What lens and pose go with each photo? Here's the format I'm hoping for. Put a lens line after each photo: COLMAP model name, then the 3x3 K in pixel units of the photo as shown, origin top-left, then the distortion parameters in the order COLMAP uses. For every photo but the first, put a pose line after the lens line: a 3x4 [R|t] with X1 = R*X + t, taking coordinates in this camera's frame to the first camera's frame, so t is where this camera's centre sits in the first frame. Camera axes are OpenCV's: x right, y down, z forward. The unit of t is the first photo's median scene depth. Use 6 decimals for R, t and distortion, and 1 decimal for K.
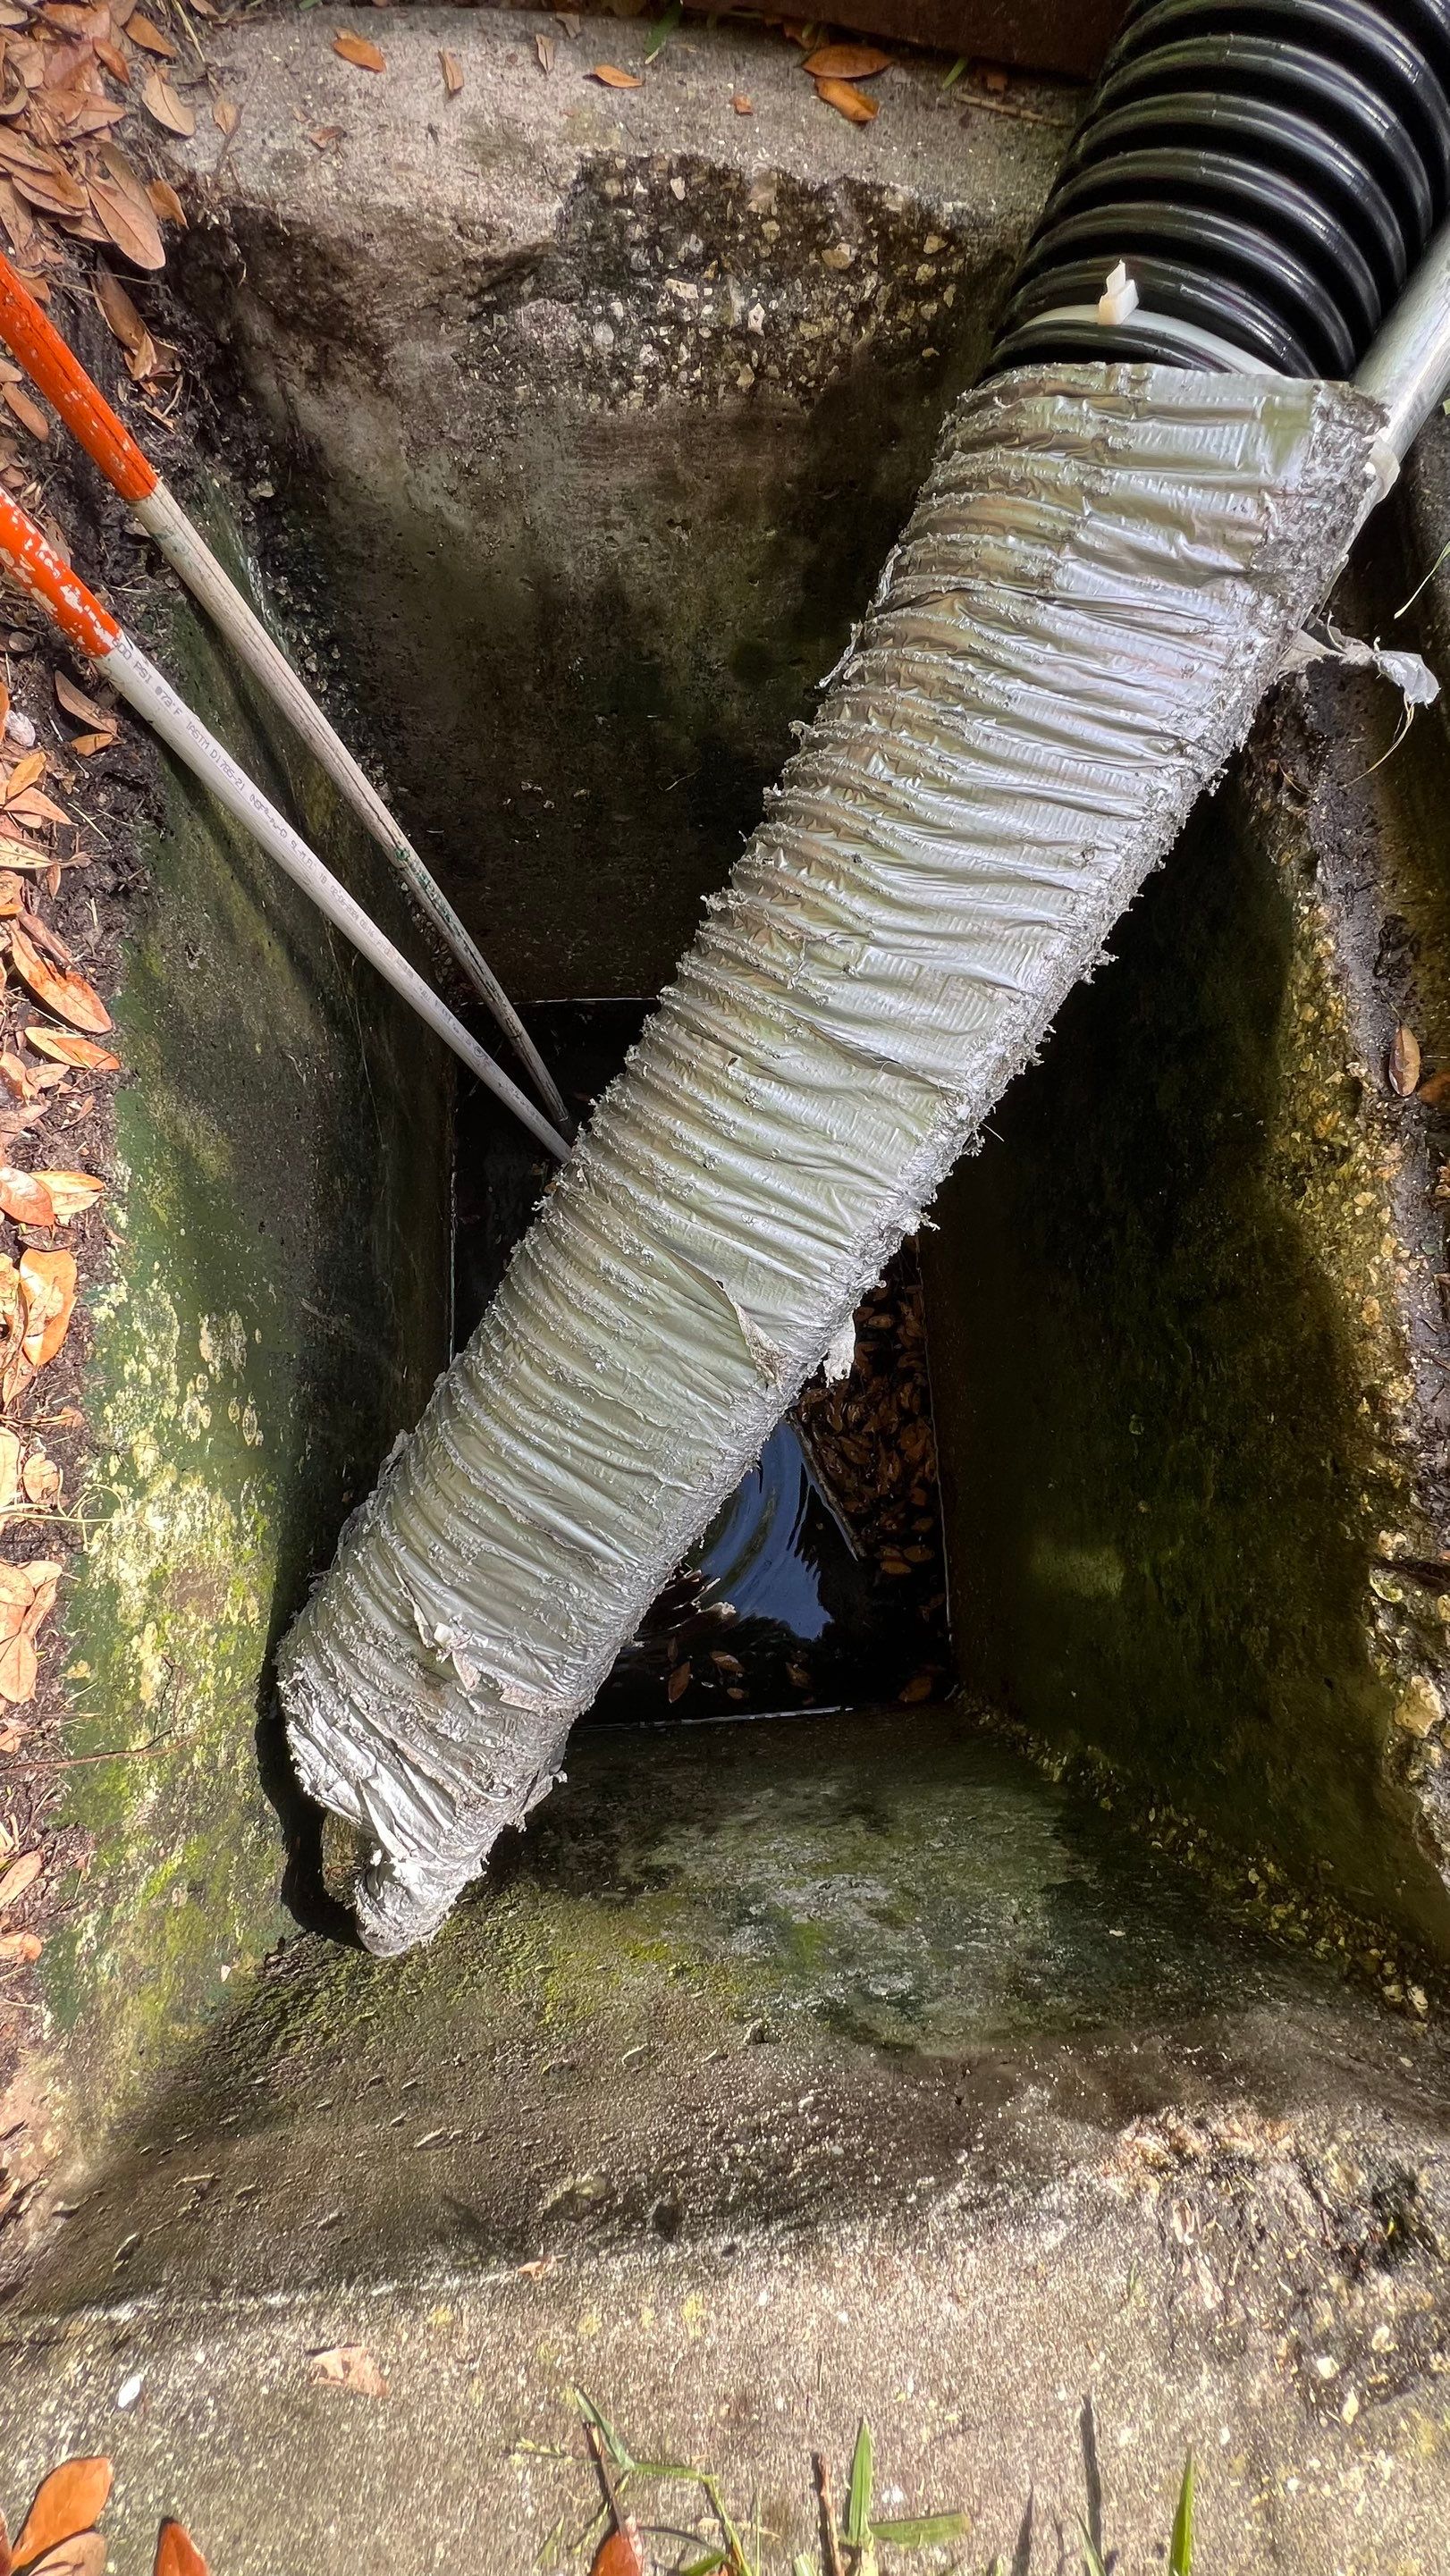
lens RADIAL K [[1027.5, 0, 733.0], [0, 1027.5, 1285.0], [0, 0, 1]] dist [-0.002600, 0.001646]
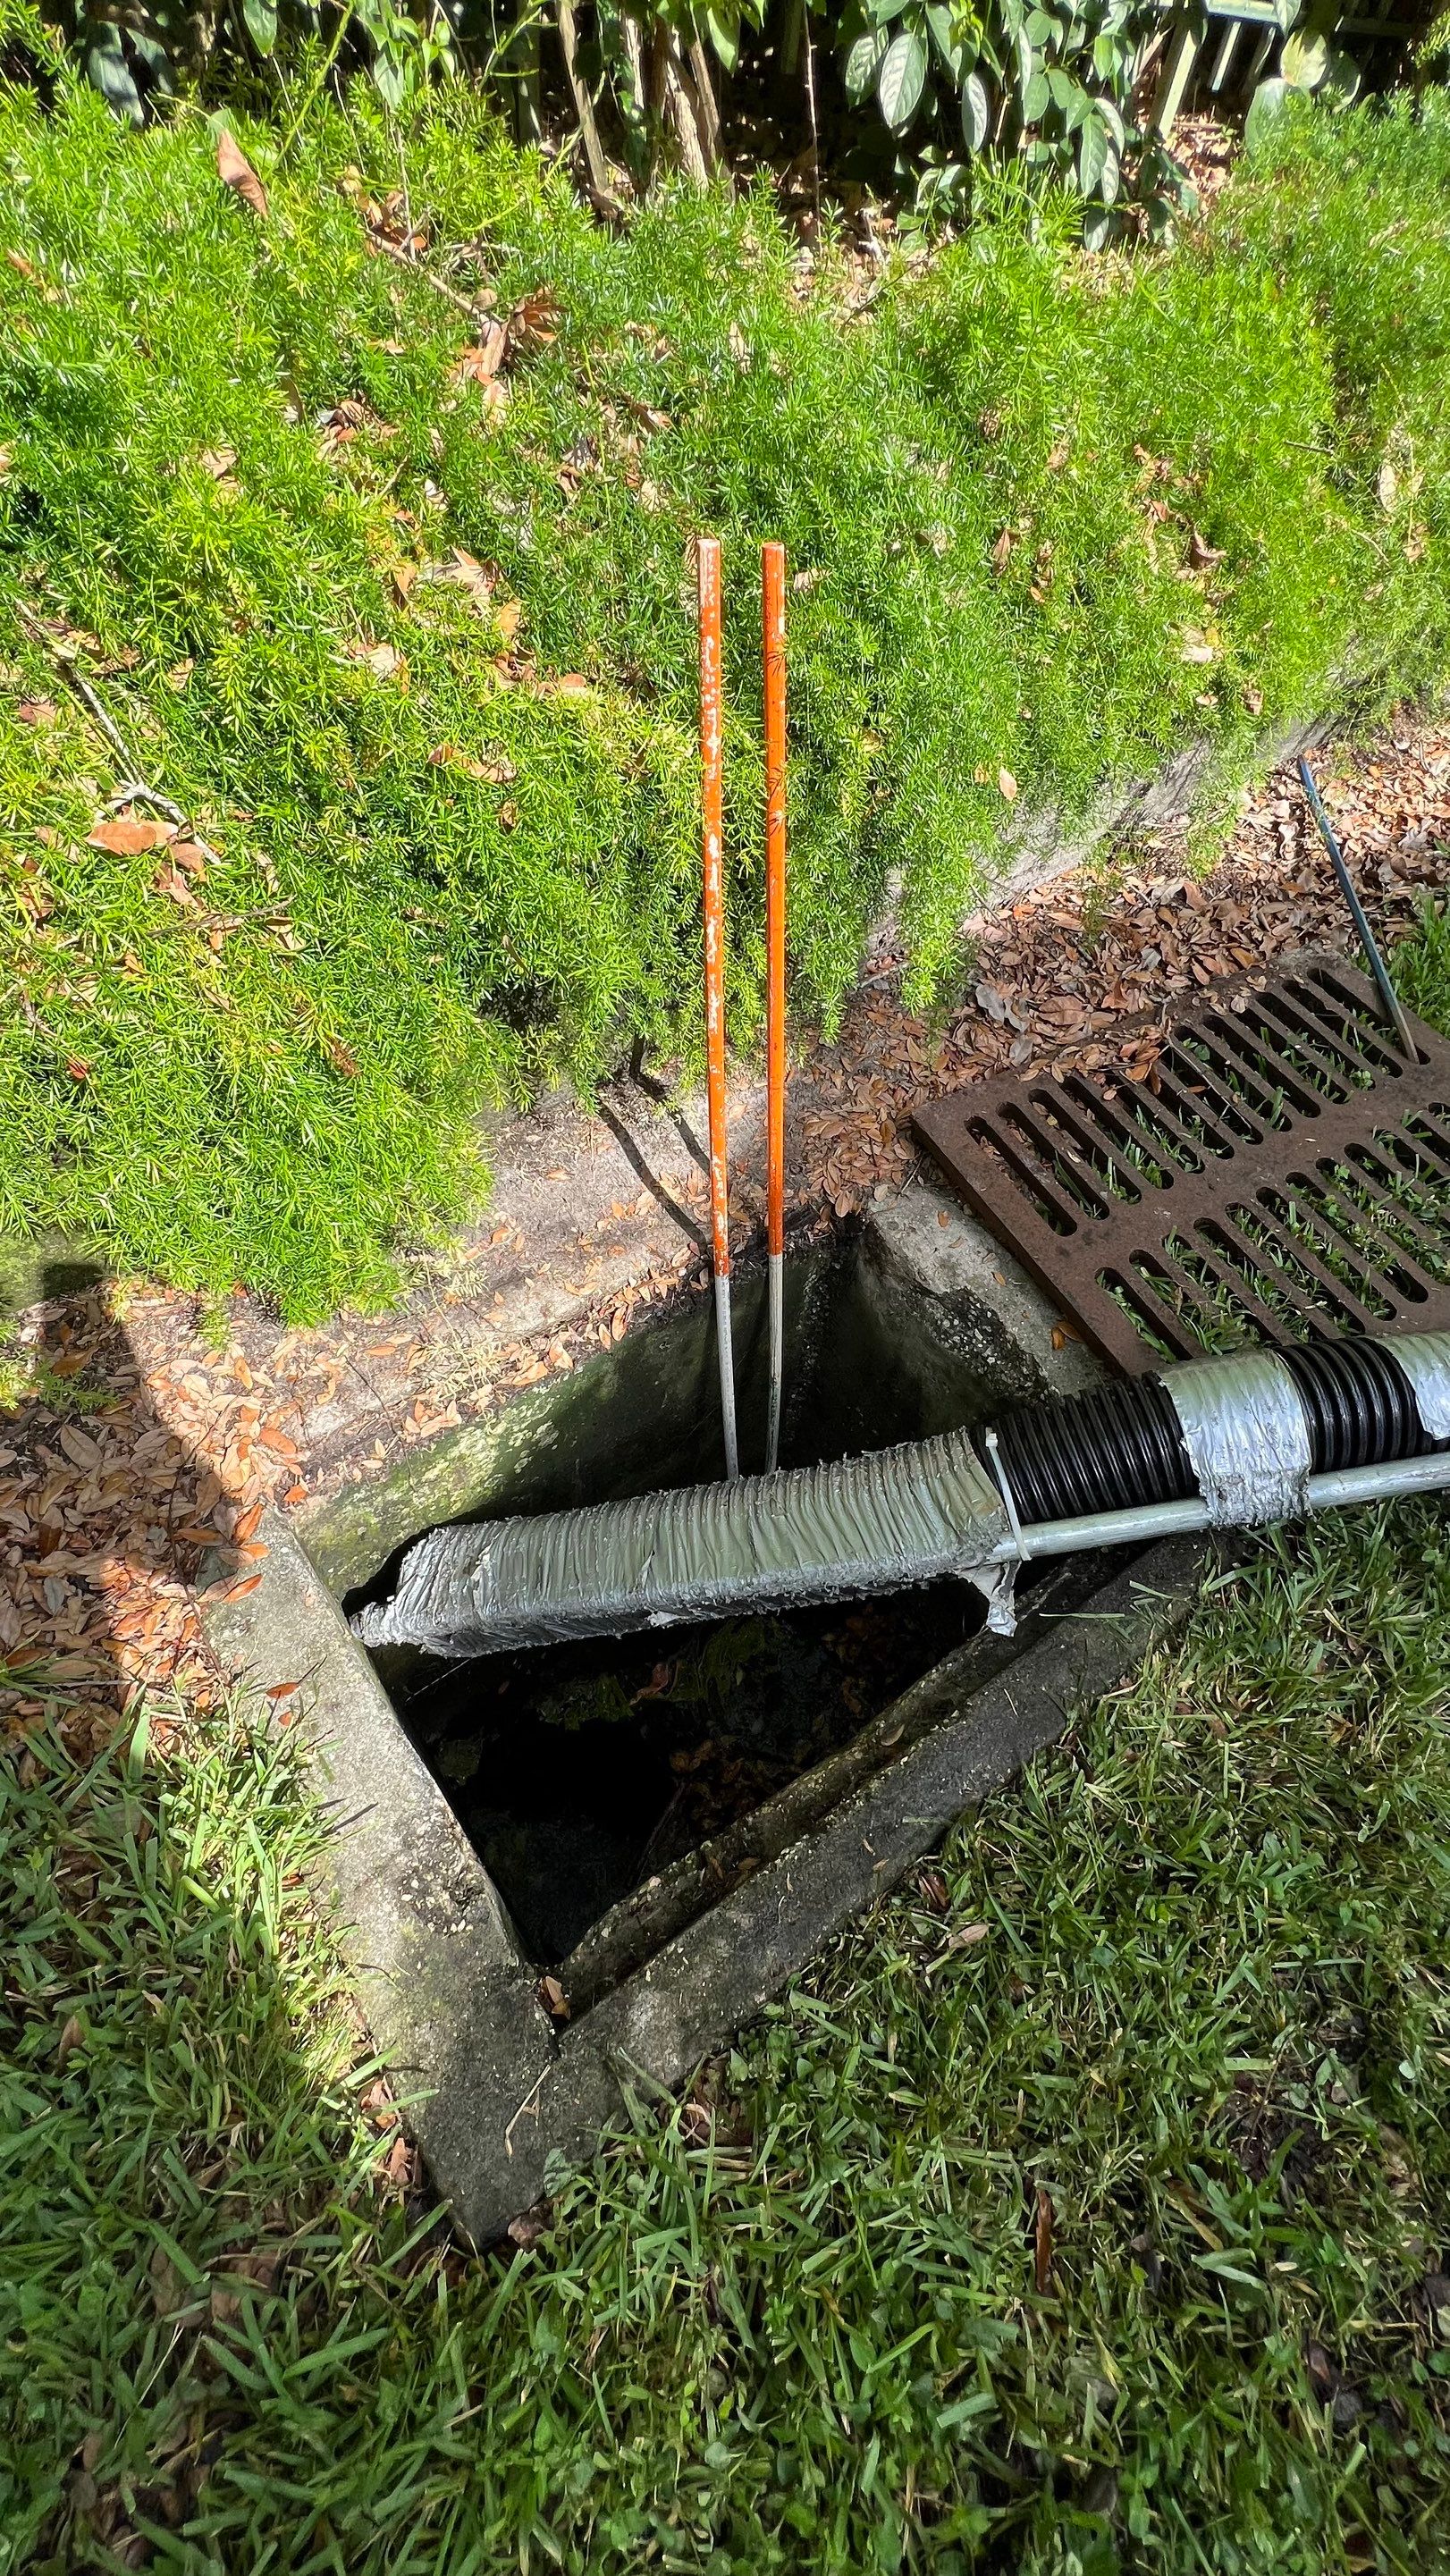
lens RADIAL K [[1027.5, 0, 728.1], [0, 1027.5, 1286.5], [0, 0, 1]] dist [-0.002600, 0.001646]
pose [[0.553118, 0.648734, -0.522691, 0.969963], [-0.822586, 0.524649, -0.219307, 0.057994], [0.131957, 0.551261, 0.823832, -1.419932]]
